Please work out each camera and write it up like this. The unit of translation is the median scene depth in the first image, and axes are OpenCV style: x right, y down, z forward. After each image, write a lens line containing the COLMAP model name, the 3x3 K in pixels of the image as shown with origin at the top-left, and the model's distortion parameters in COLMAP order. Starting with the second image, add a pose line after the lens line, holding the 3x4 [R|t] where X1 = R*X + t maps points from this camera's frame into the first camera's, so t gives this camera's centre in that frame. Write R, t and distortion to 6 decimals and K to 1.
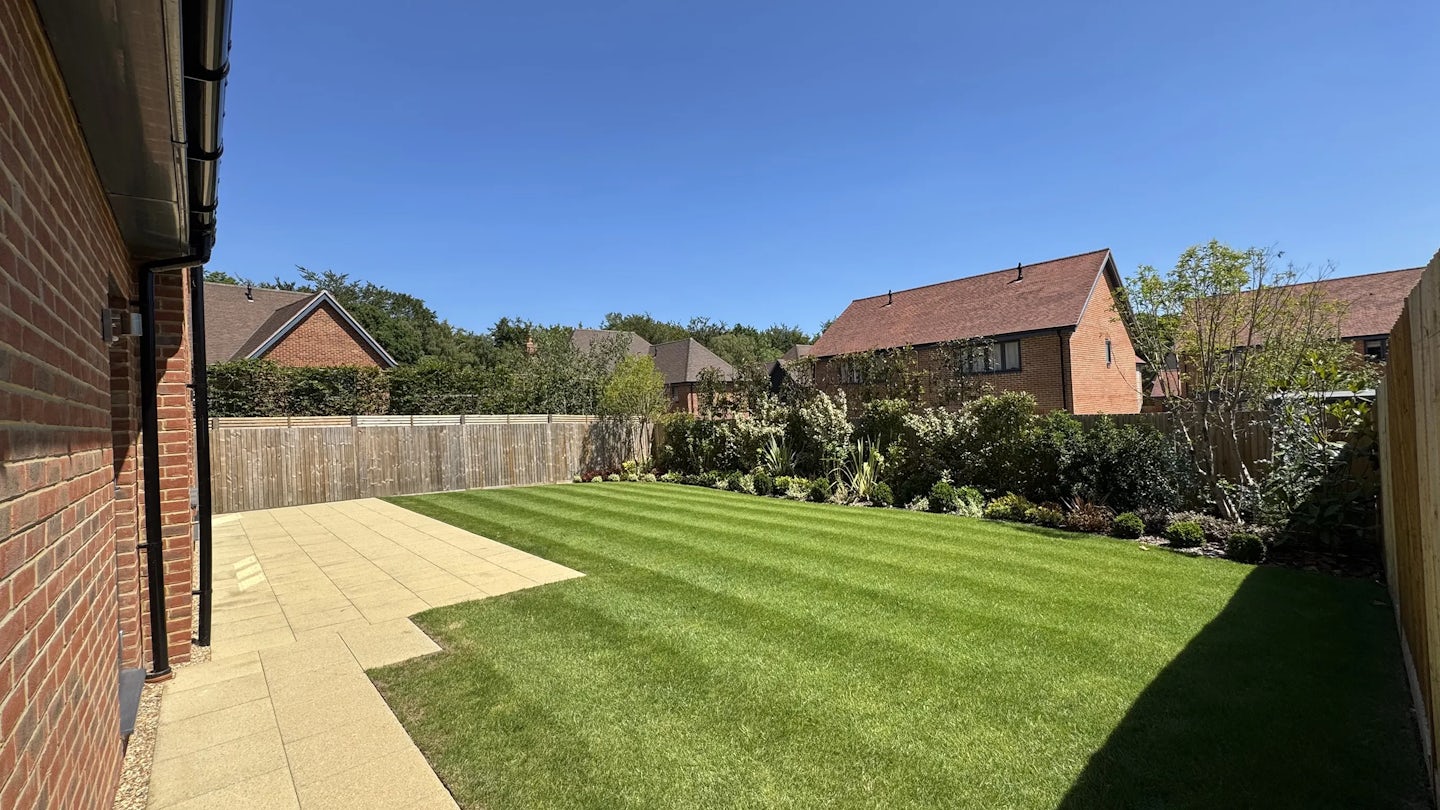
lens RADIAL K [[586.5, 0, 720.0], [0, 586.5, 405.0], [0, 0, 1]] dist [-0.001229, -0.000070]
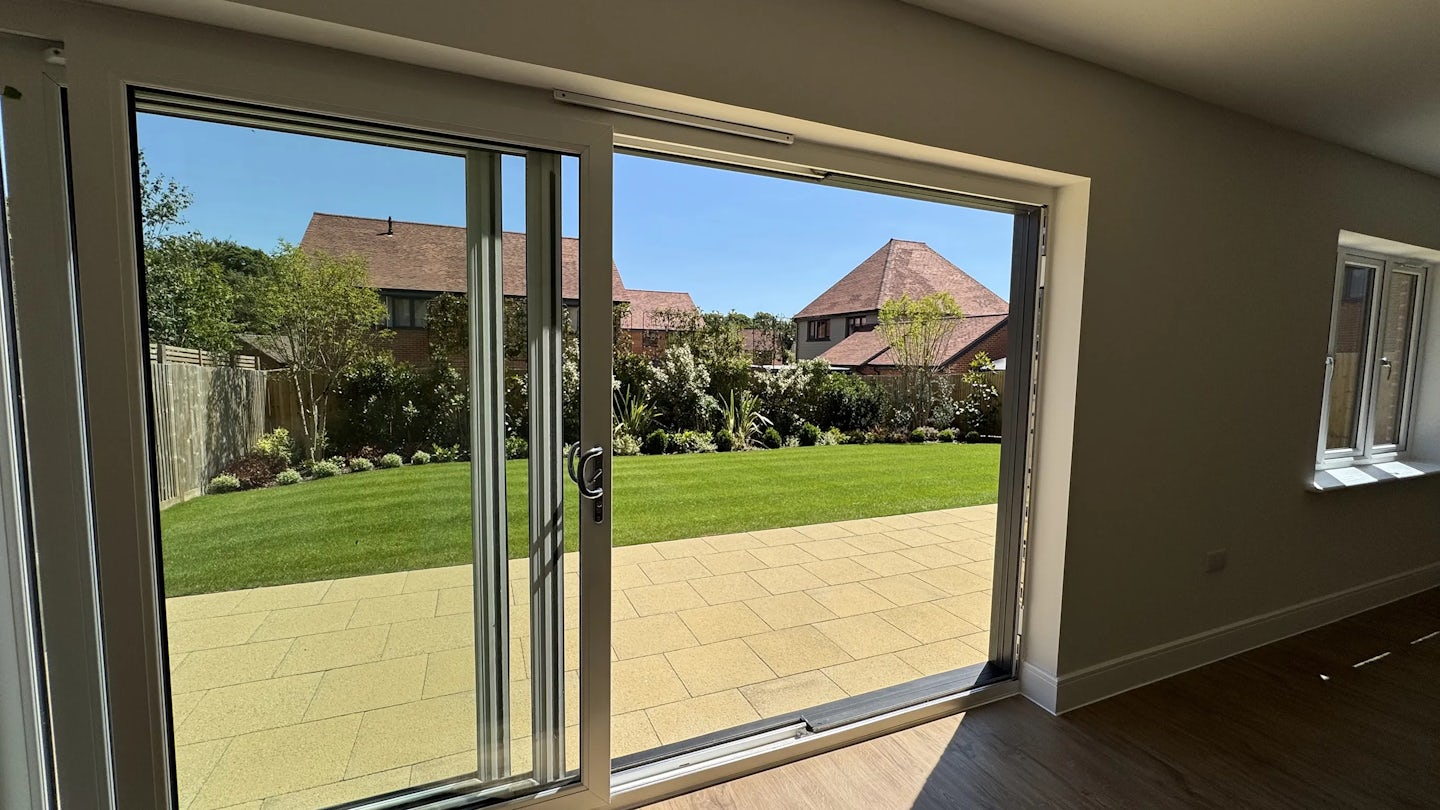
lens RADIAL K [[586.5, 0, 720.0], [0, 586.5, 405.0], [0, 0, 1]] dist [-0.001229, -0.000070]
pose [[0.310241, -0.025296, 0.950321, -0.791047], [-0.040460, 0.998389, 0.039784, 0.037066], [-0.949797, -0.050792, 0.308718, 0.649494]]
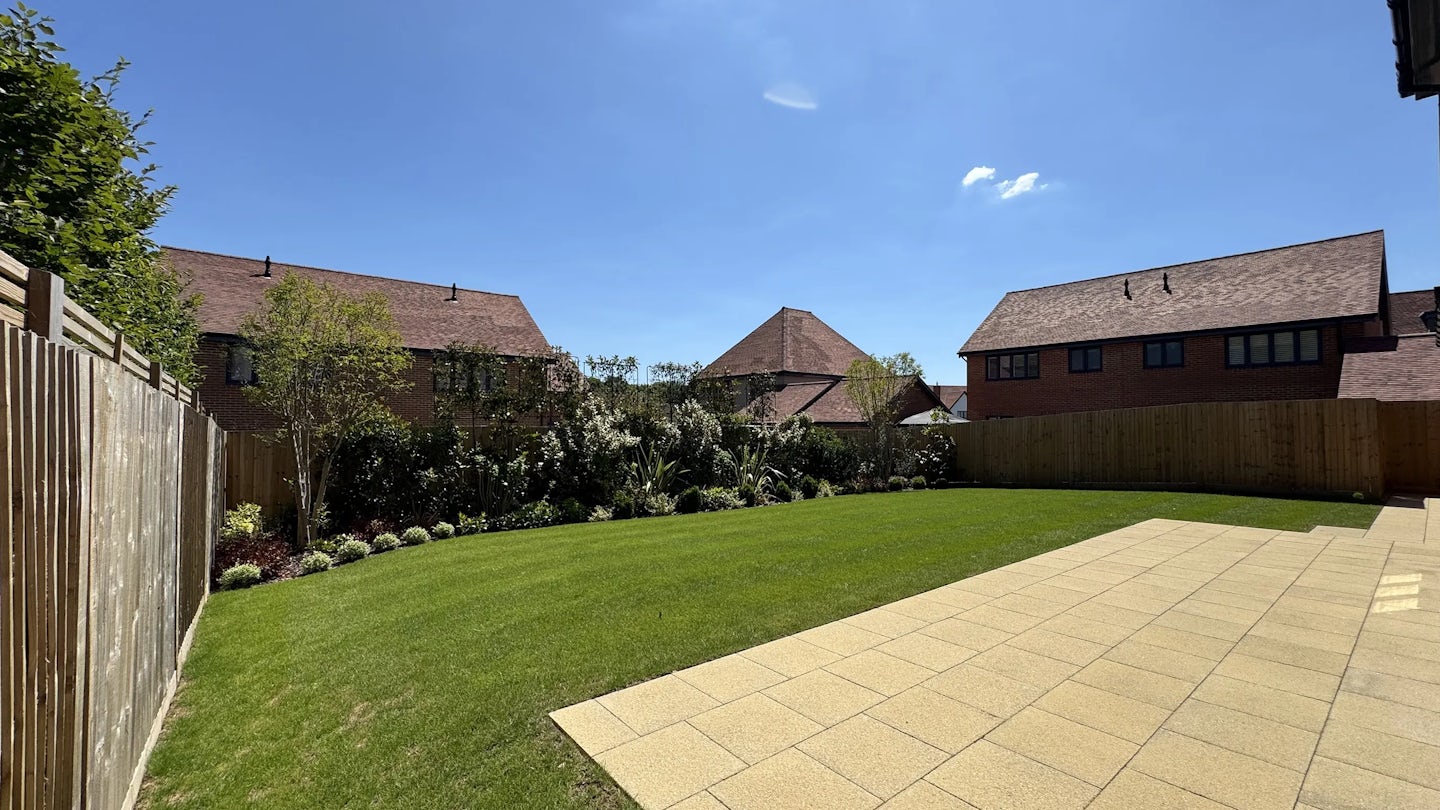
lens RADIAL K [[586.5, 0, 720.0], [0, 586.5, 405.0], [0, 0, 1]] dist [-0.001229, -0.000070]
pose [[0.040223, 0.078652, 0.996090, -0.830520], [-0.014242, 0.996841, -0.078136, 0.063240], [-0.999089, -0.011043, 0.041216, 0.953137]]
